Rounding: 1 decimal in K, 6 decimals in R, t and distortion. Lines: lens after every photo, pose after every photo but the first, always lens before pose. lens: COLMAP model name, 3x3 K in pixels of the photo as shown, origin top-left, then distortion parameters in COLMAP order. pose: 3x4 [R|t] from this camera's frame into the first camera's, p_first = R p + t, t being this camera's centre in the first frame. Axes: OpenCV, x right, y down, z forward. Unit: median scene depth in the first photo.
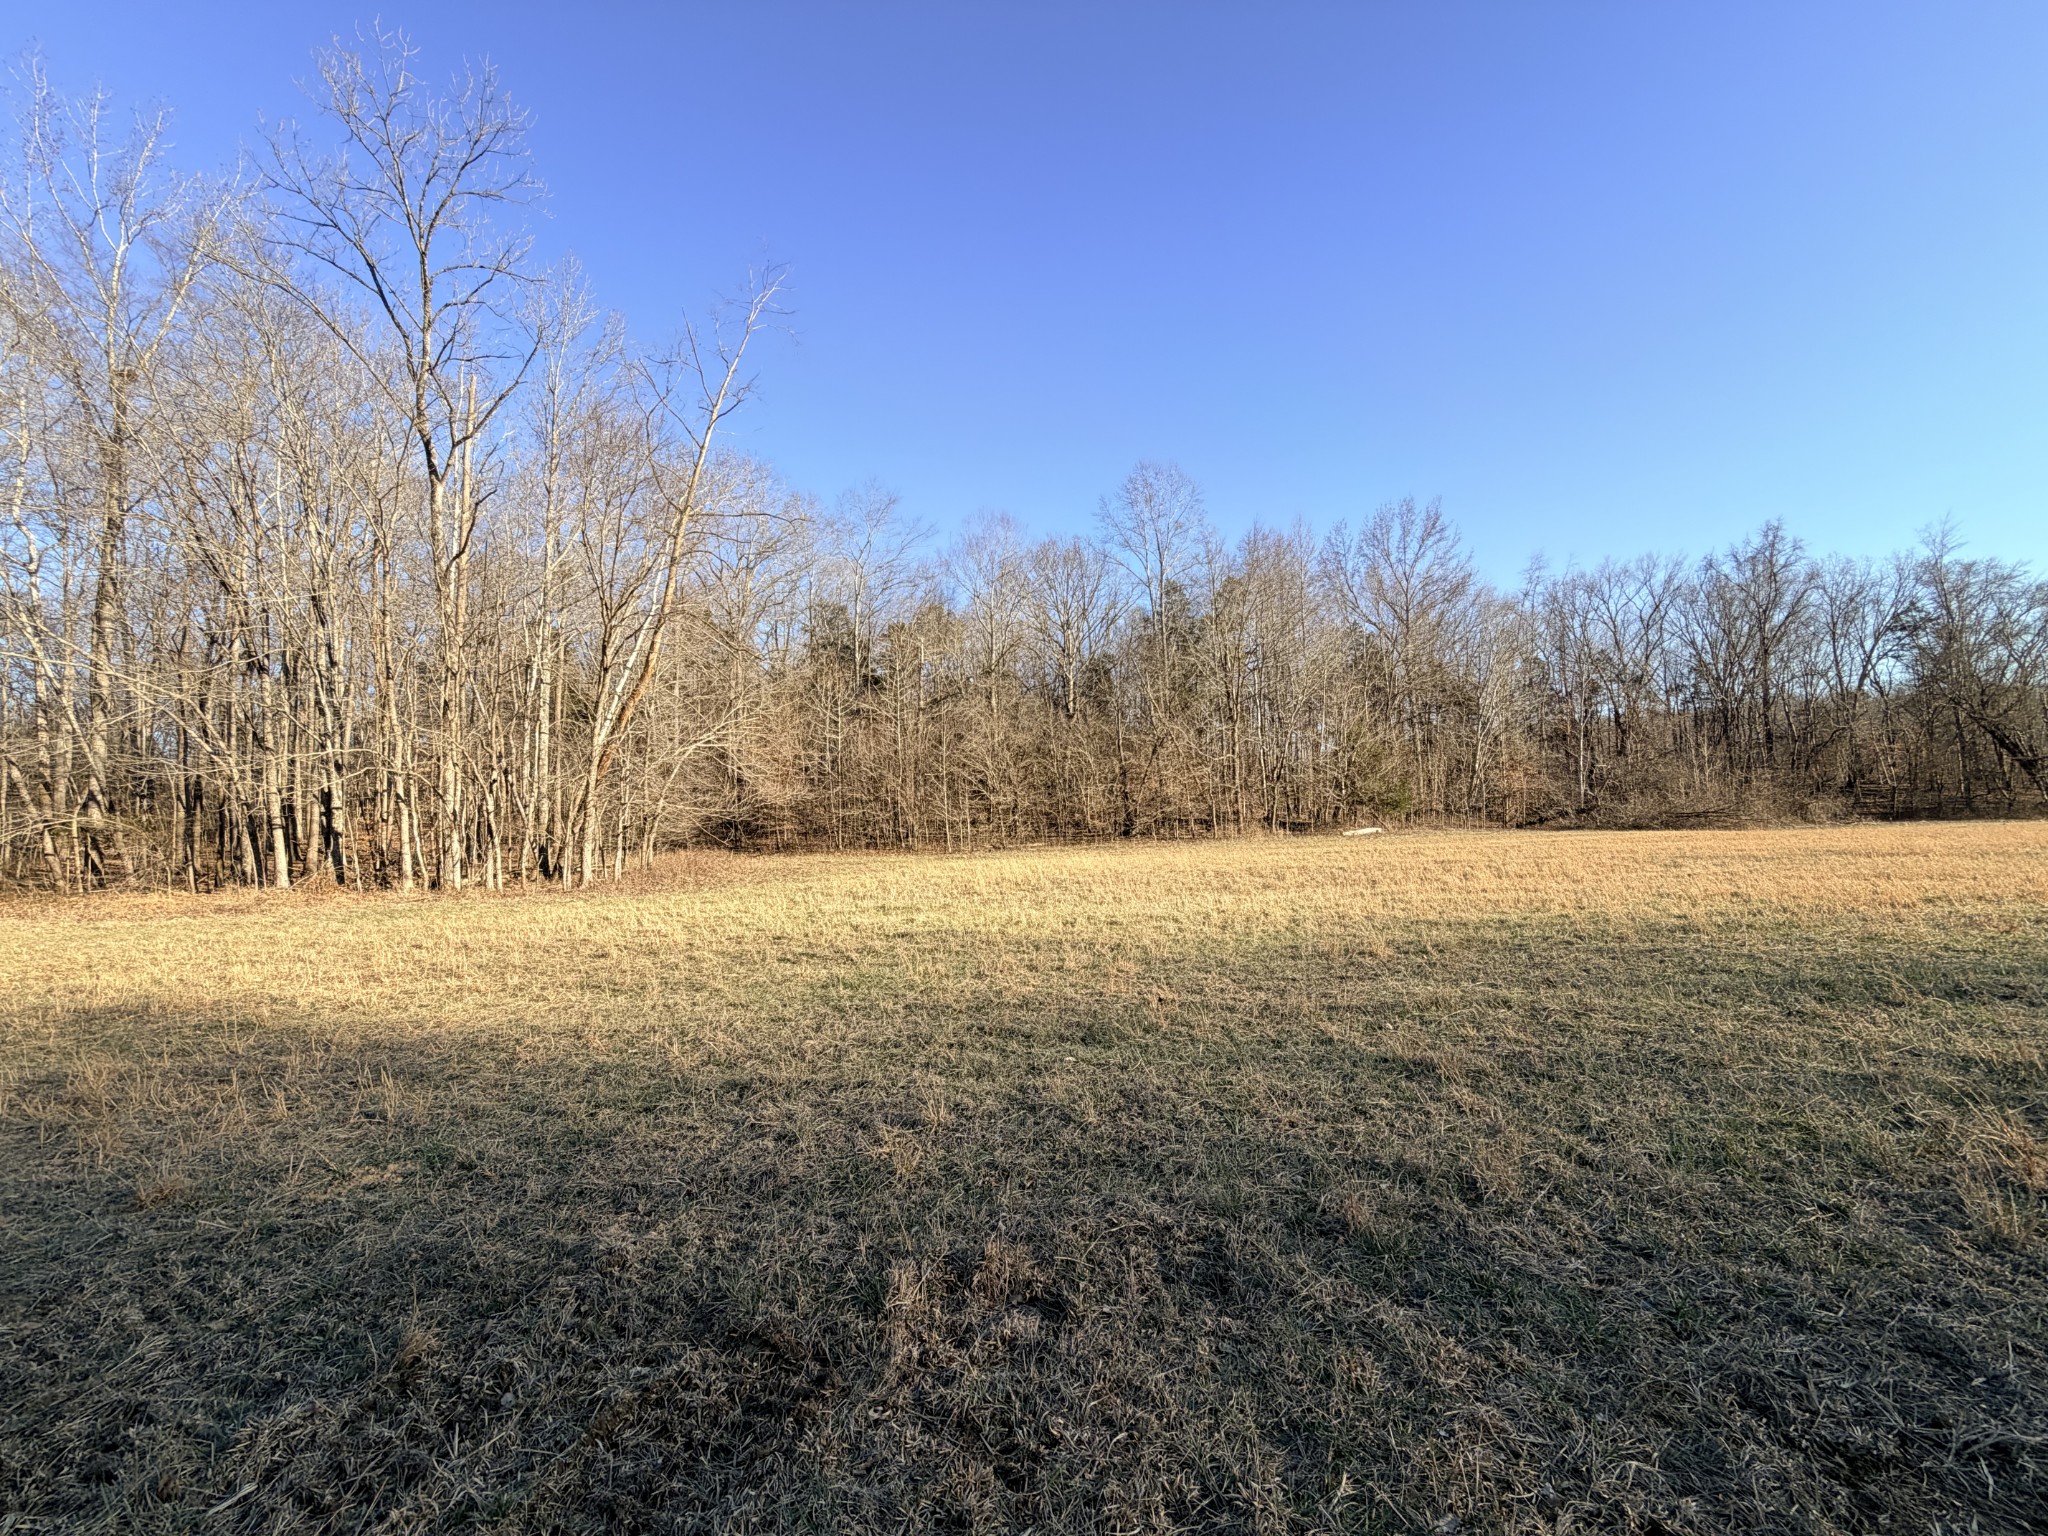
lens RADIAL K [[809.6, 0, 1019.6], [0, 809.6, 775.4], [0, 0, 1]] dist [-0.000189, -0.000139]
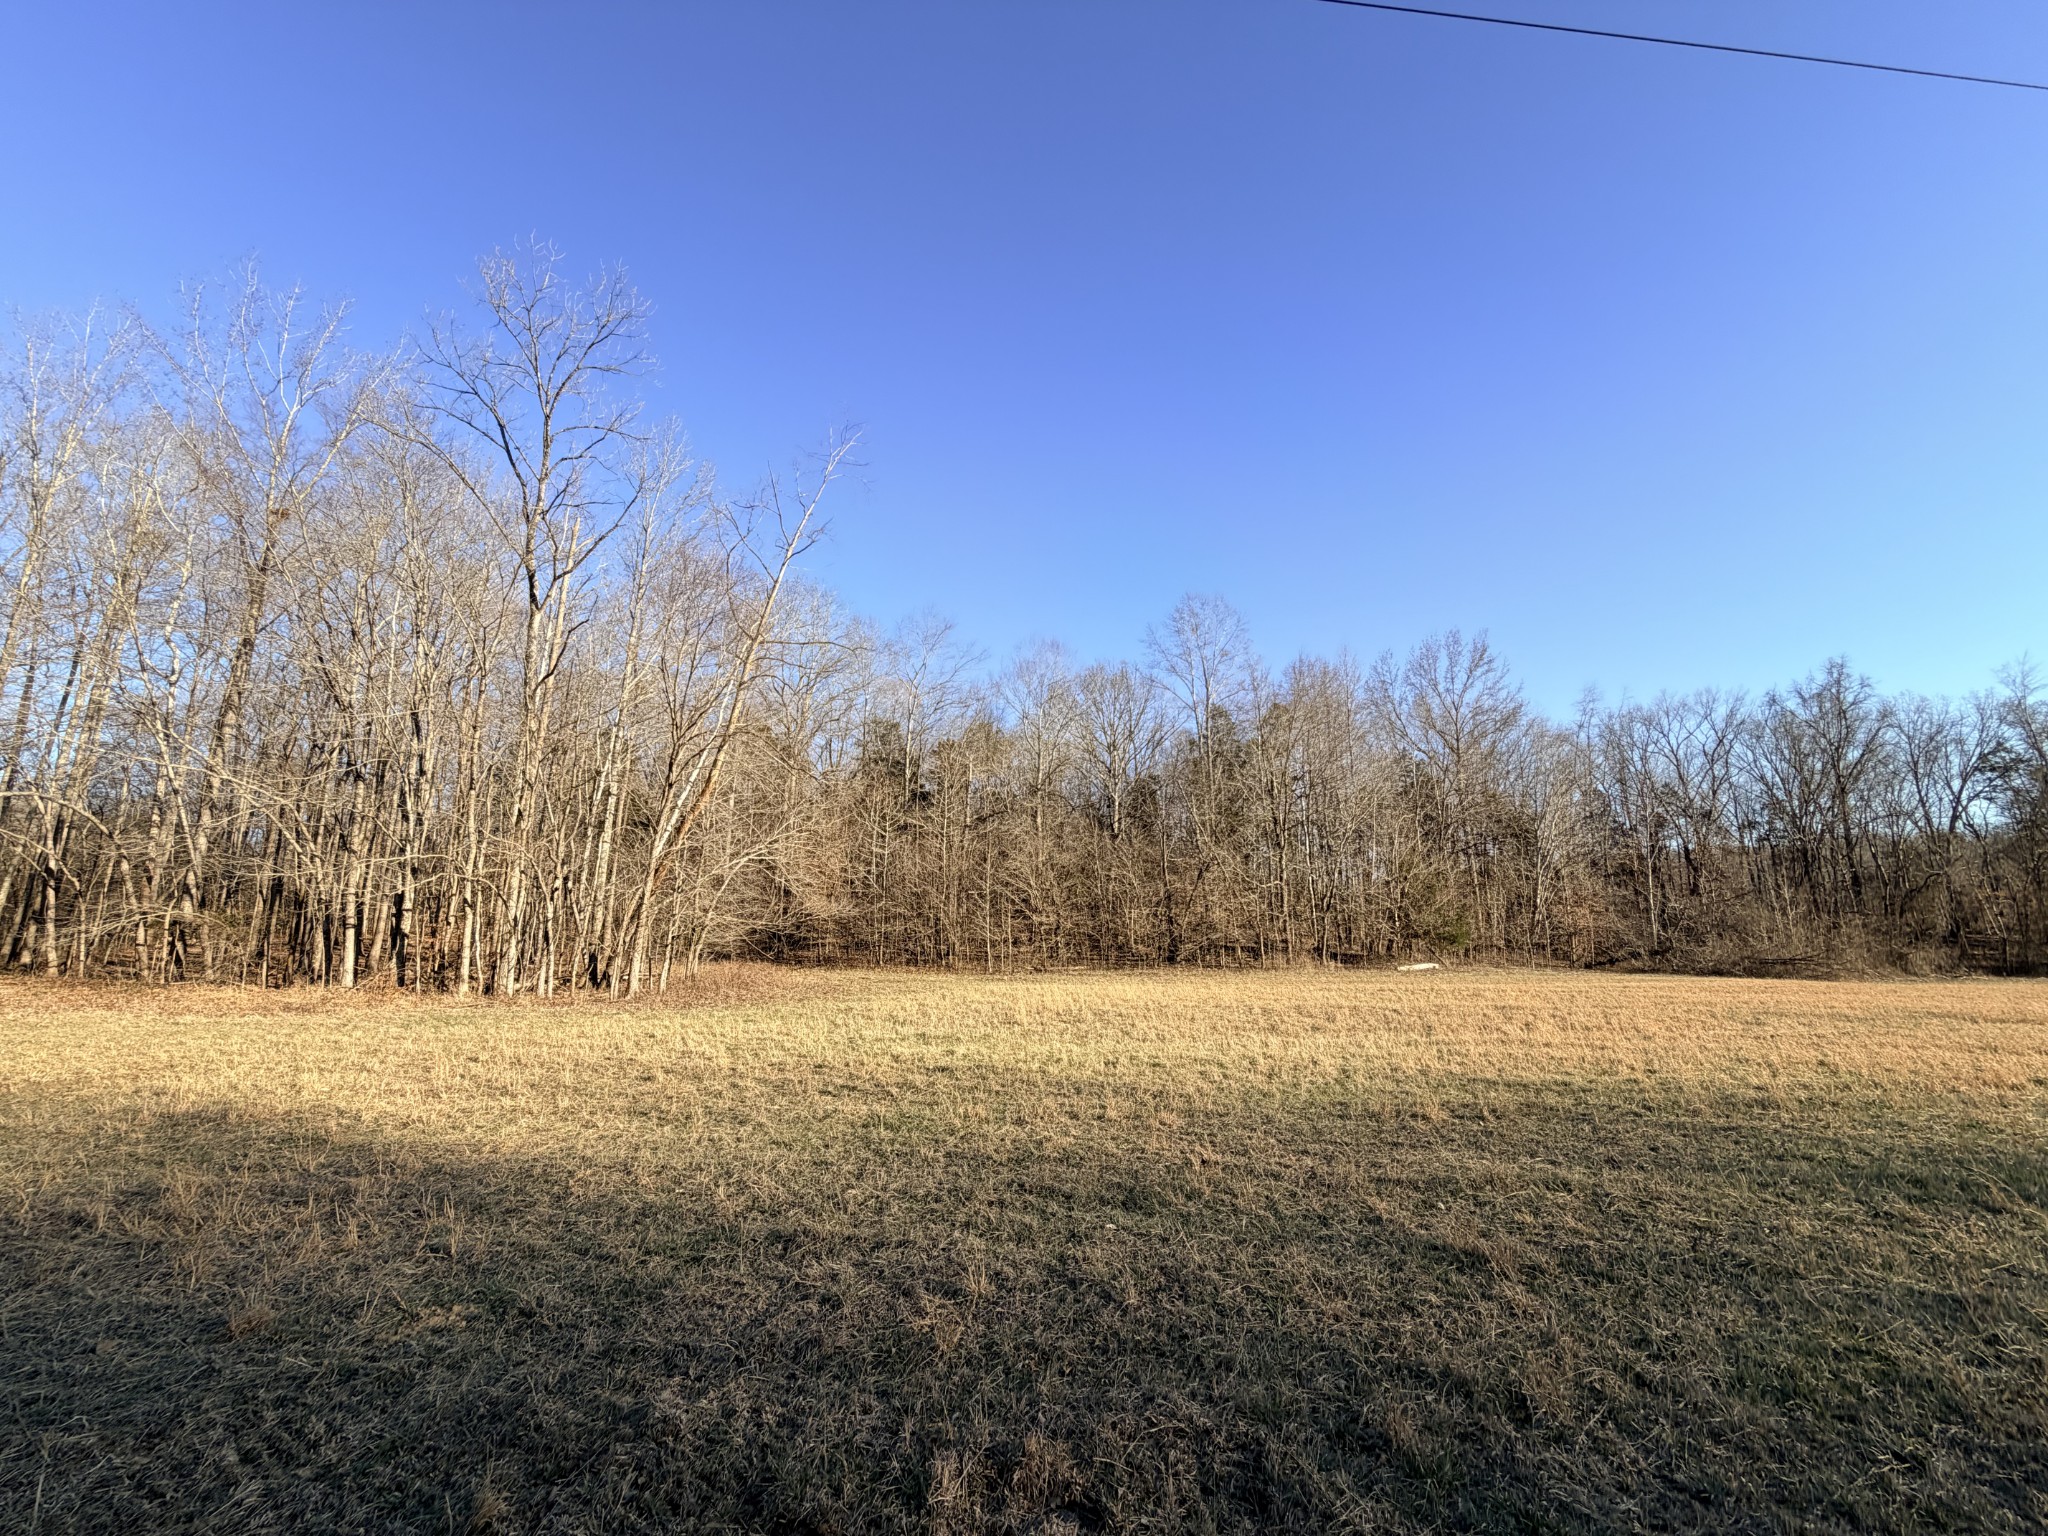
lens RADIAL K [[810.3, 0, 1019.8], [0, 810.3, 776.3], [0, 0, 1]] dist [-0.000407, 0.000108]
pose [[0.998097, 0.025657, -0.056072, -0.001448], [-0.033188, 0.989904, -0.137800, -0.011142], [0.051970, 0.139398, 0.988872, -0.013273]]
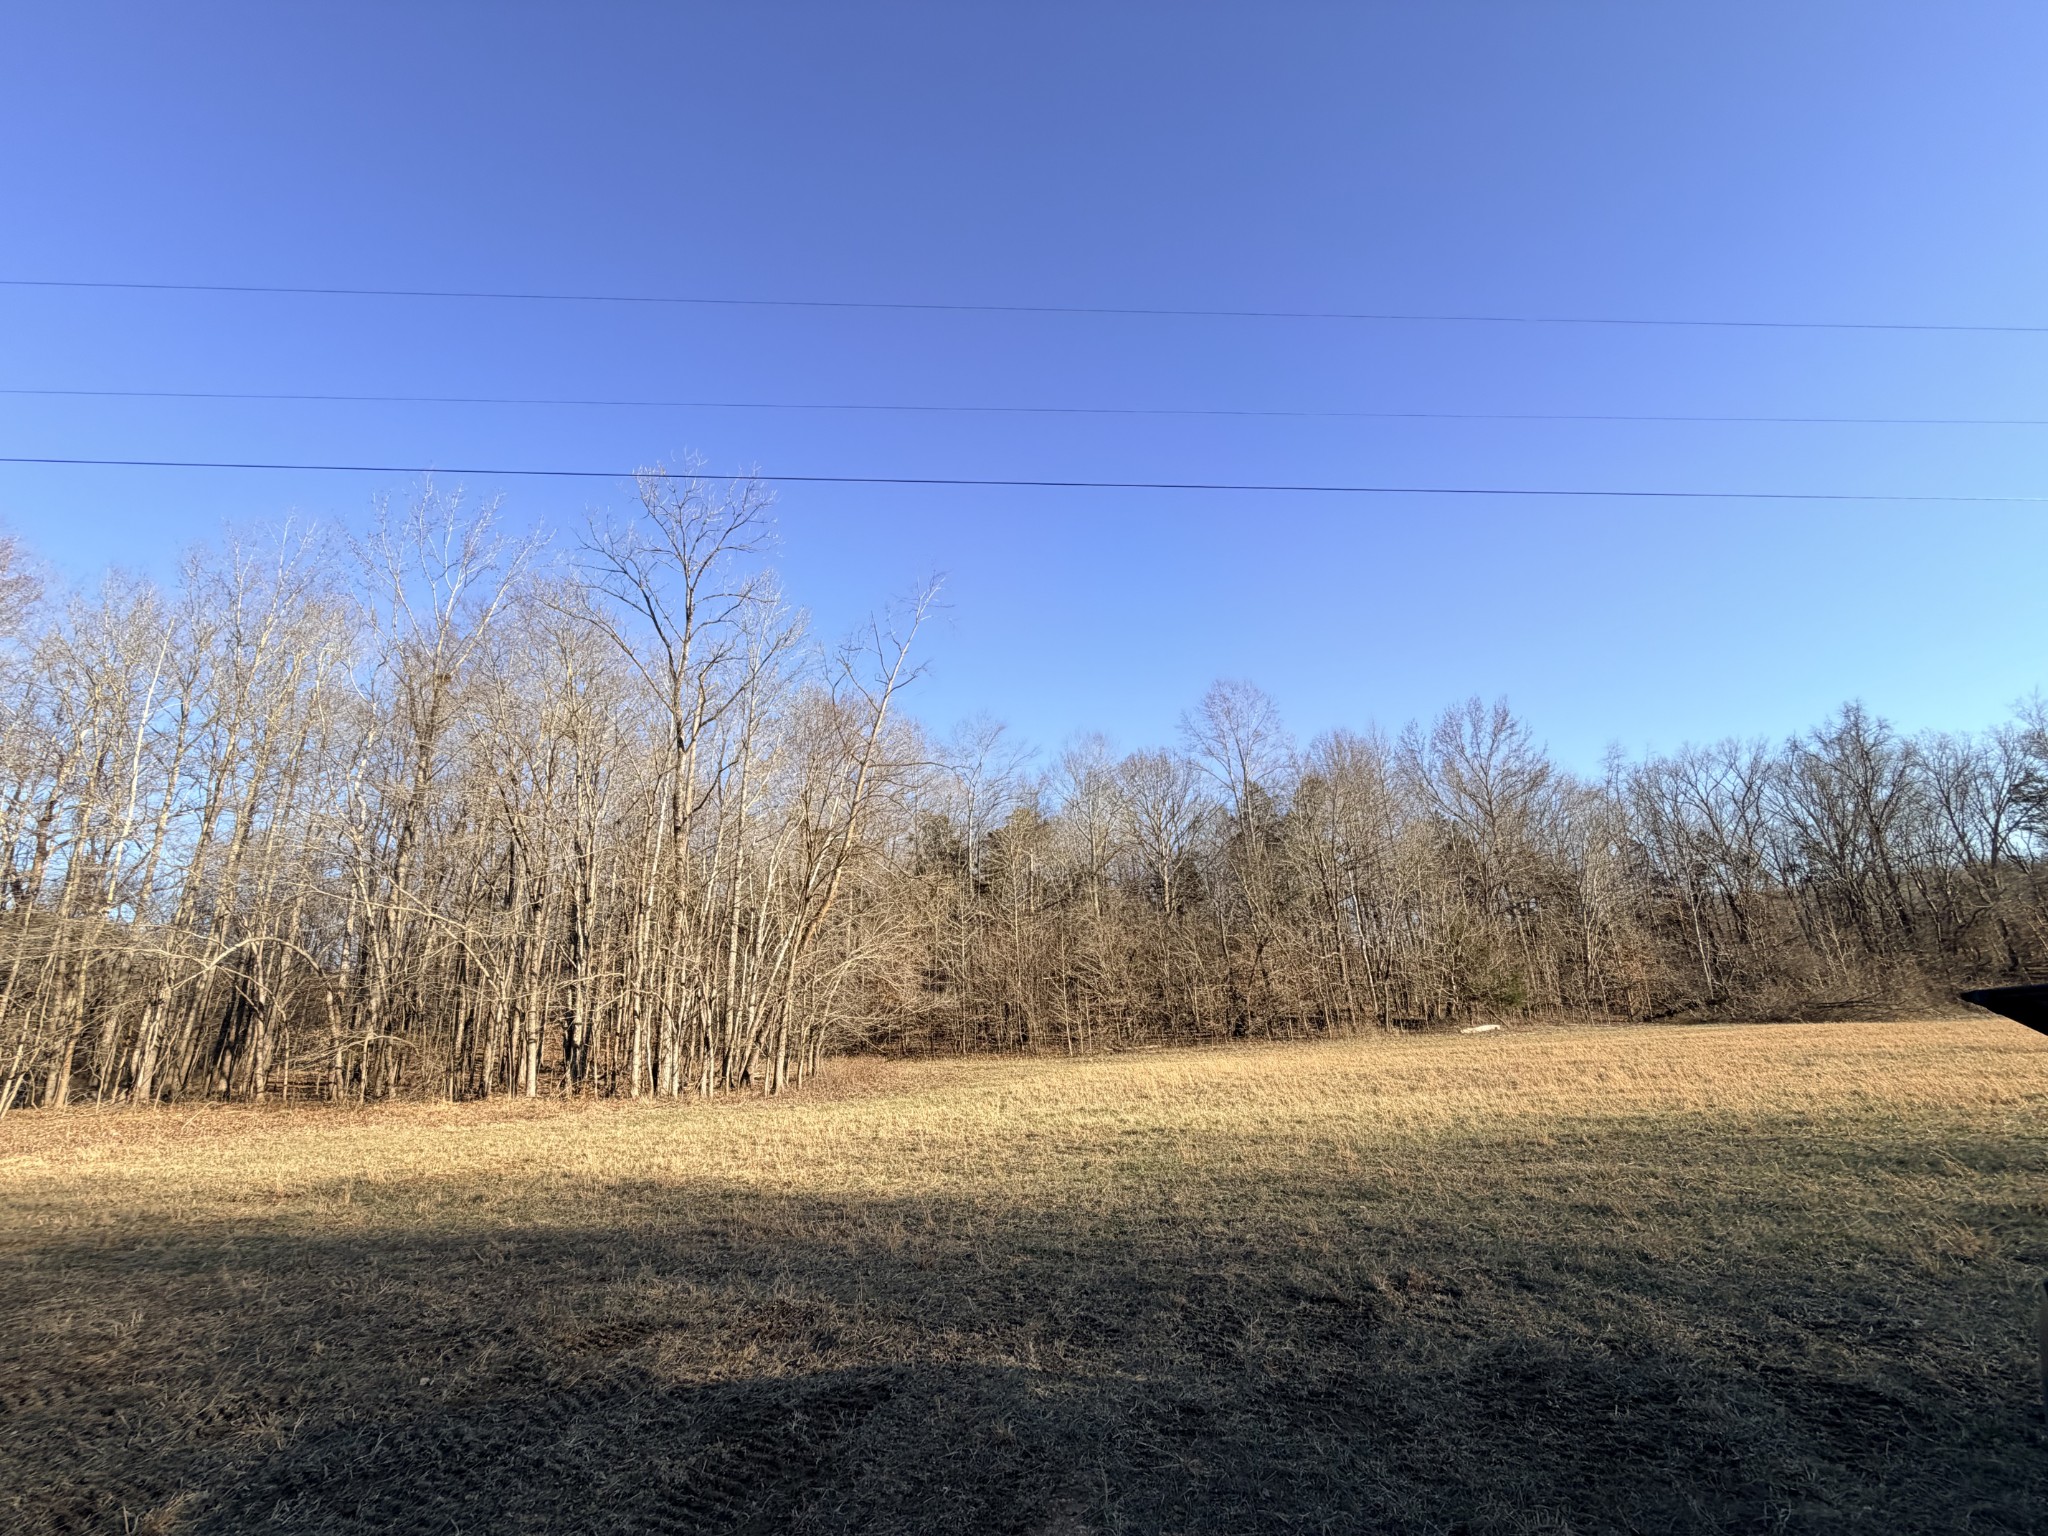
lens RADIAL K [[809.6, 0, 1019.6], [0, 809.6, 775.4], [0, 0, 1]] dist [-0.000189, -0.000139]
pose [[0.996038, -0.038607, -0.080107, -0.087279], [0.018925, 0.972233, -0.233249, -0.021420], [0.086888, 0.230809, 0.969112, -0.151301]]
